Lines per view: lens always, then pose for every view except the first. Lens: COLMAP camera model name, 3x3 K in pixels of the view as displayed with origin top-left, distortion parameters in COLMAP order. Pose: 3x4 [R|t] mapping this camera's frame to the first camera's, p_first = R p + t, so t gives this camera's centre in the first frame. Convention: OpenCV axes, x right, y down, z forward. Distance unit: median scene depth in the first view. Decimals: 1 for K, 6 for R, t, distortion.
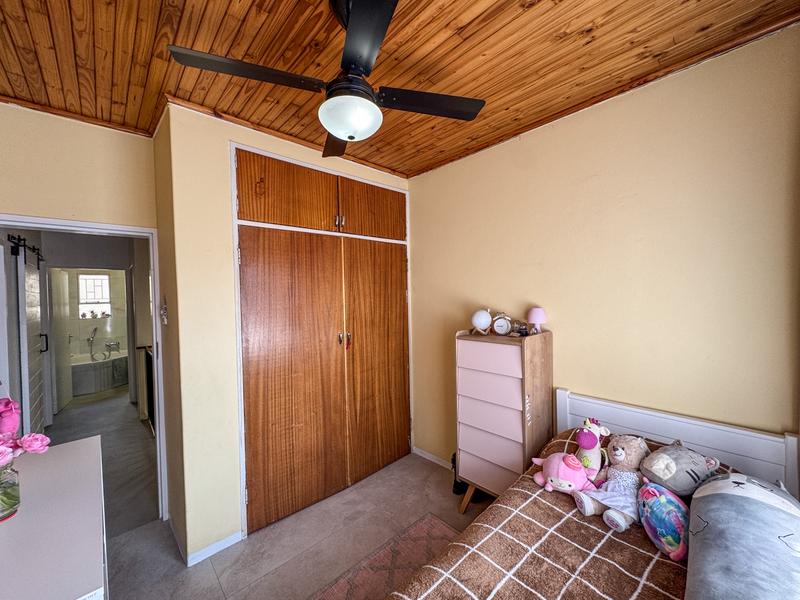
lens RADIAL K [[317.8, 0, 400.0], [0, 317.8, 300.0], [0, 0, 1]] dist [-0.002536, 0.000342]
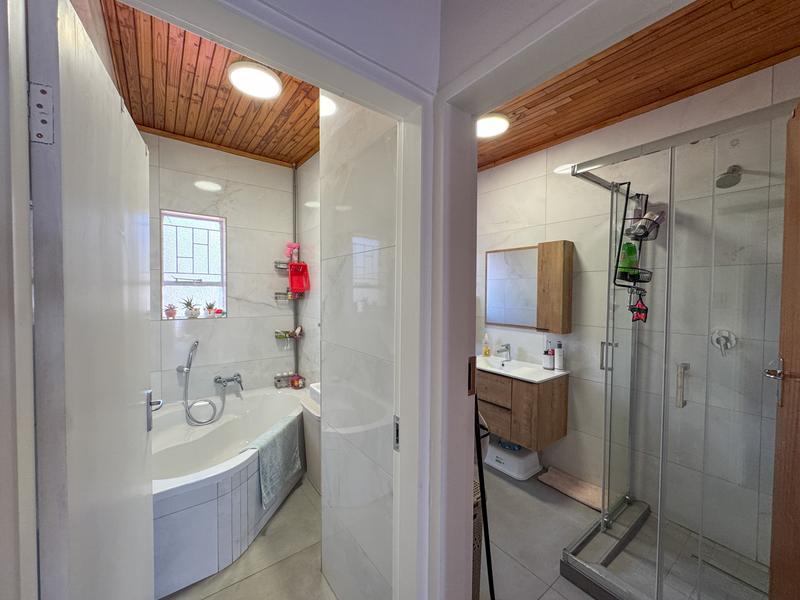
lens RADIAL K [[317.8, 0, 400.0], [0, 317.8, 300.0], [0, 0, 1]] dist [-0.002536, 0.000342]
pose [[0.994403, 0.037108, -0.098923, -0.727211], [-0.035843, 0.999252, 0.014531, 0.018676], [0.099388, -0.010904, 0.994989, 0.680011]]
